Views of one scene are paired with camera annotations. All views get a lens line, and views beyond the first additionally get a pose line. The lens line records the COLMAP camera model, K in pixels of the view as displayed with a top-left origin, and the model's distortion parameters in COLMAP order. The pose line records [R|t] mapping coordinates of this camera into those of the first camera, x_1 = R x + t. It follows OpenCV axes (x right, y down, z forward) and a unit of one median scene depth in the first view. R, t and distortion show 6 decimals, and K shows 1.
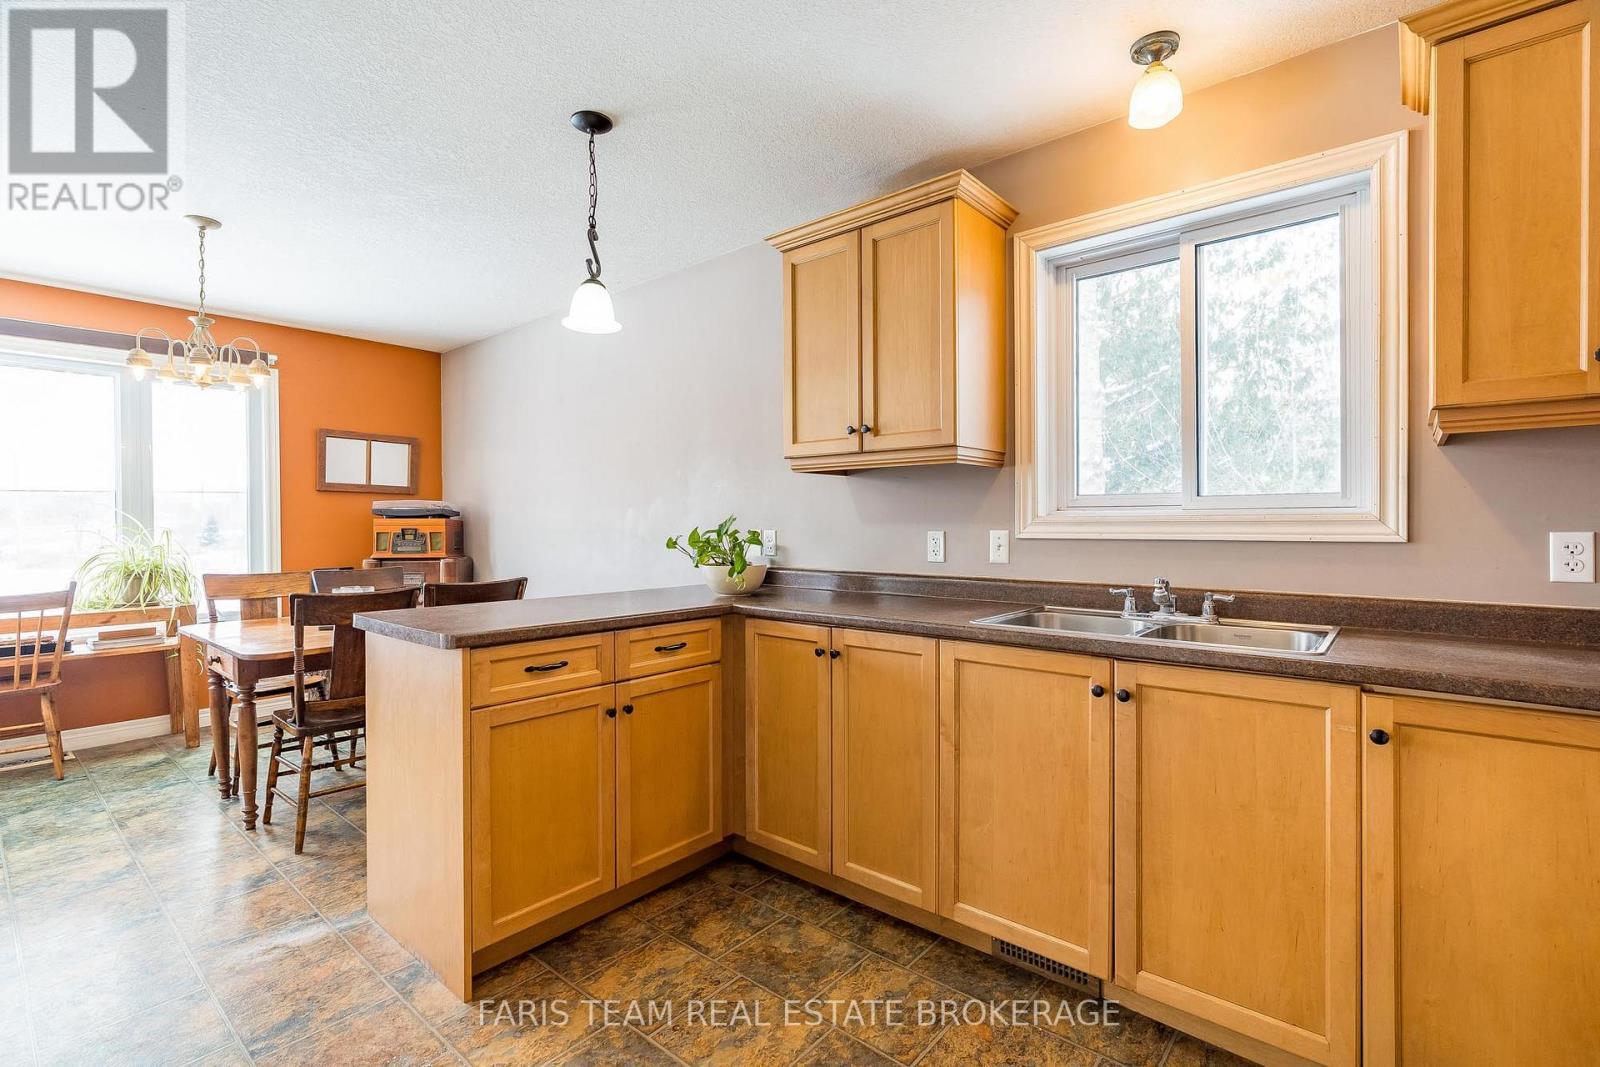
lens RADIAL K [[720.8, 0, 808.7], [0, 720.8, 531.9], [0, 0, 1]] dist [-0.015469, 0.002490]
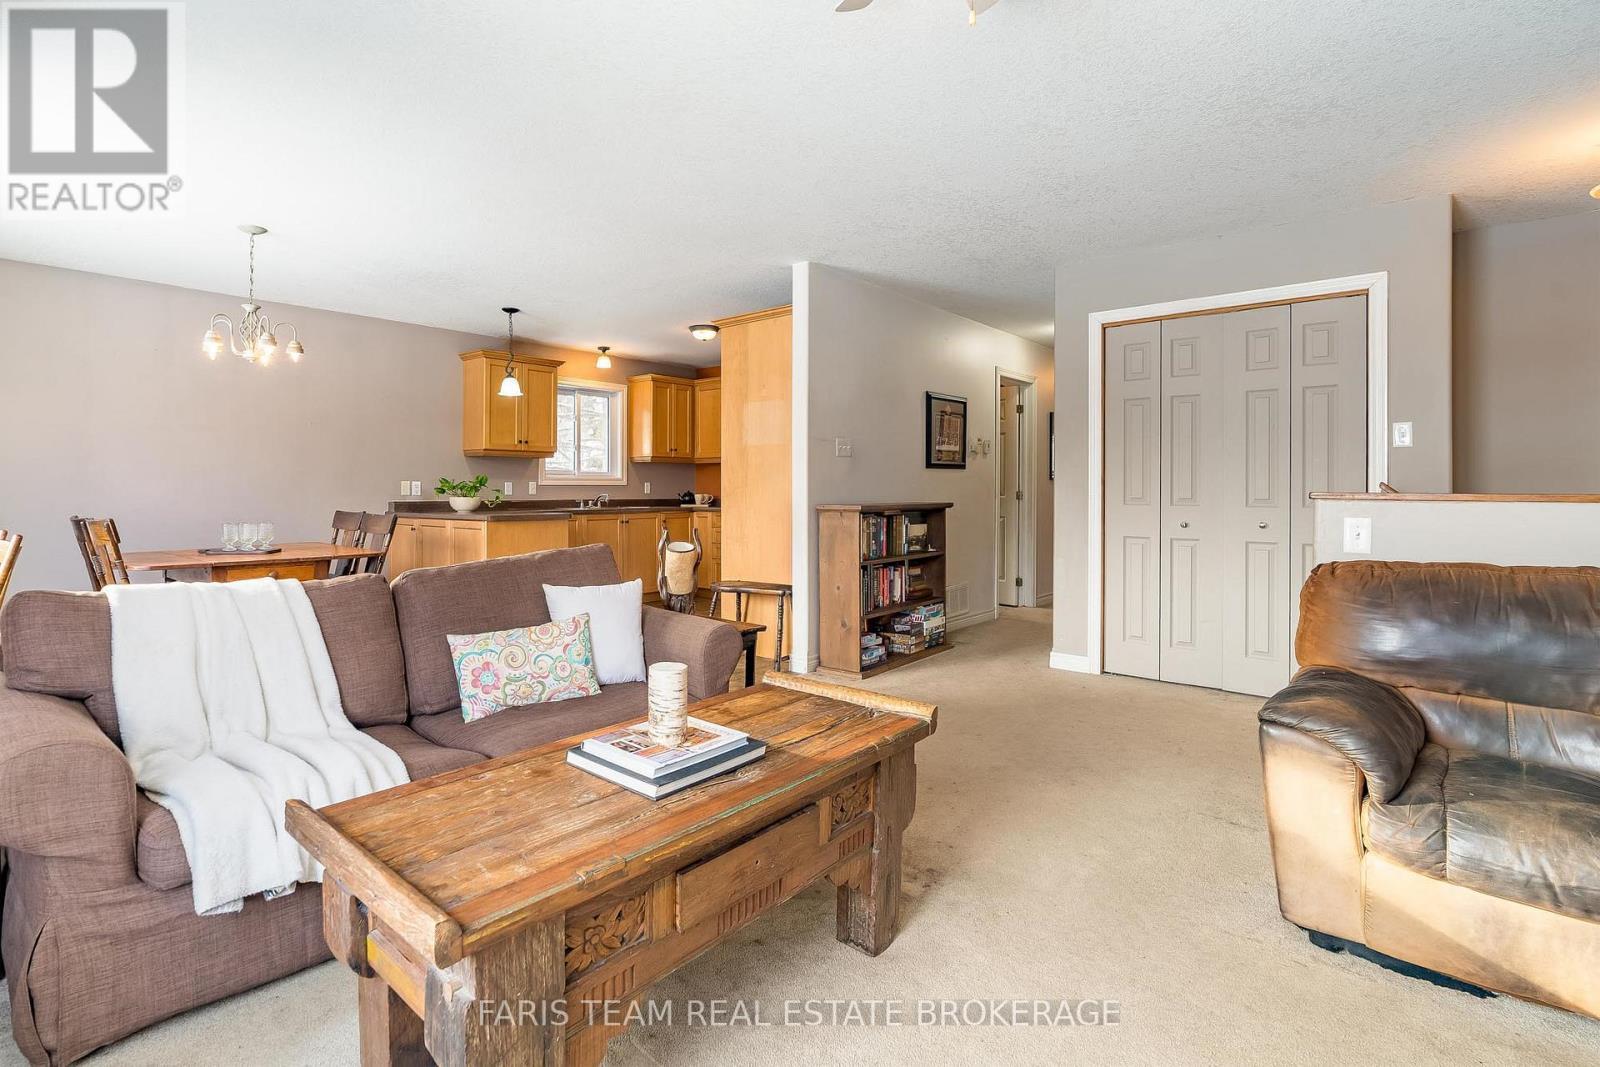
lens RADIAL K [[720.8, 0, 765.7], [0, 720.8, 479.8], [0, 0, 1]] dist [-0.015469, 0.002490]
pose [[0.005138, 0.012146, 0.999913, -2.510904], [0.008344, 0.999891, -0.012189, 0.030507], [-0.999952, 0.008406, 0.005036, 0.133373]]
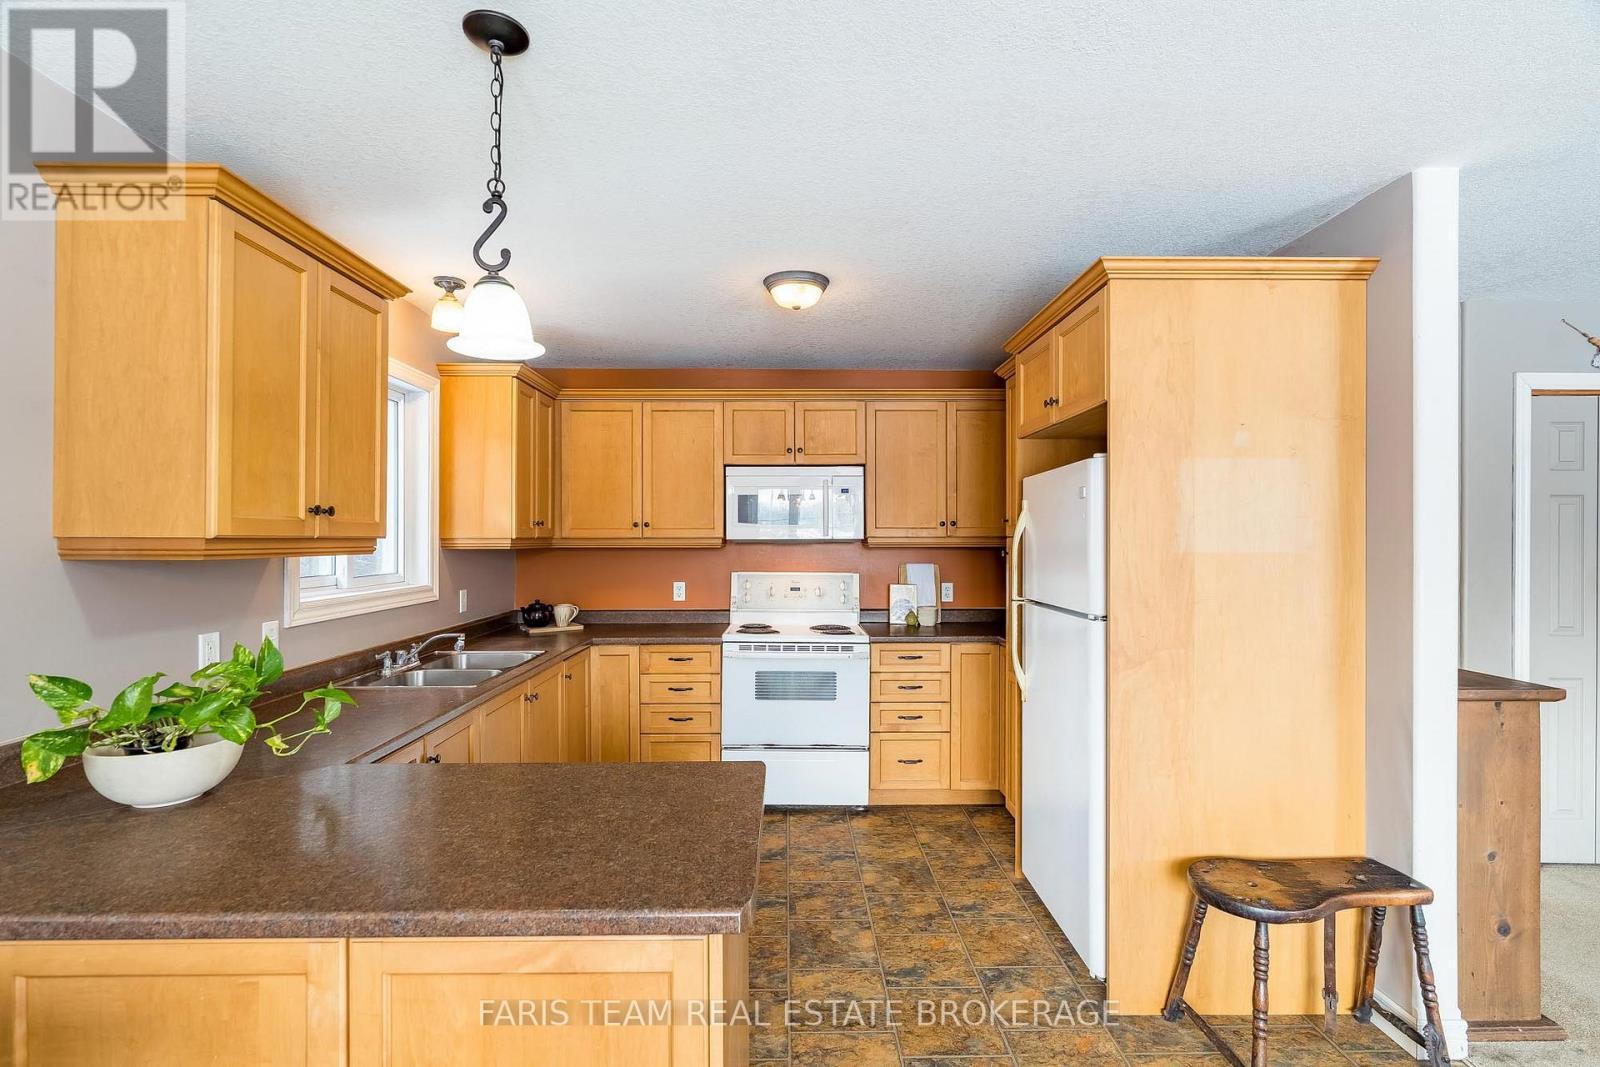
lens RADIAL K [[720.8, 0, 797.4], [0, 720.8, 529.8], [0, 0, 1]] dist [-0.015469, 0.002490]
pose [[-0.651813, 0.009662, 0.758318, -0.903749], [0.009460, 0.999945, -0.004609, -0.113437], [-0.758321, 0.004170, -0.651868, 1.137428]]
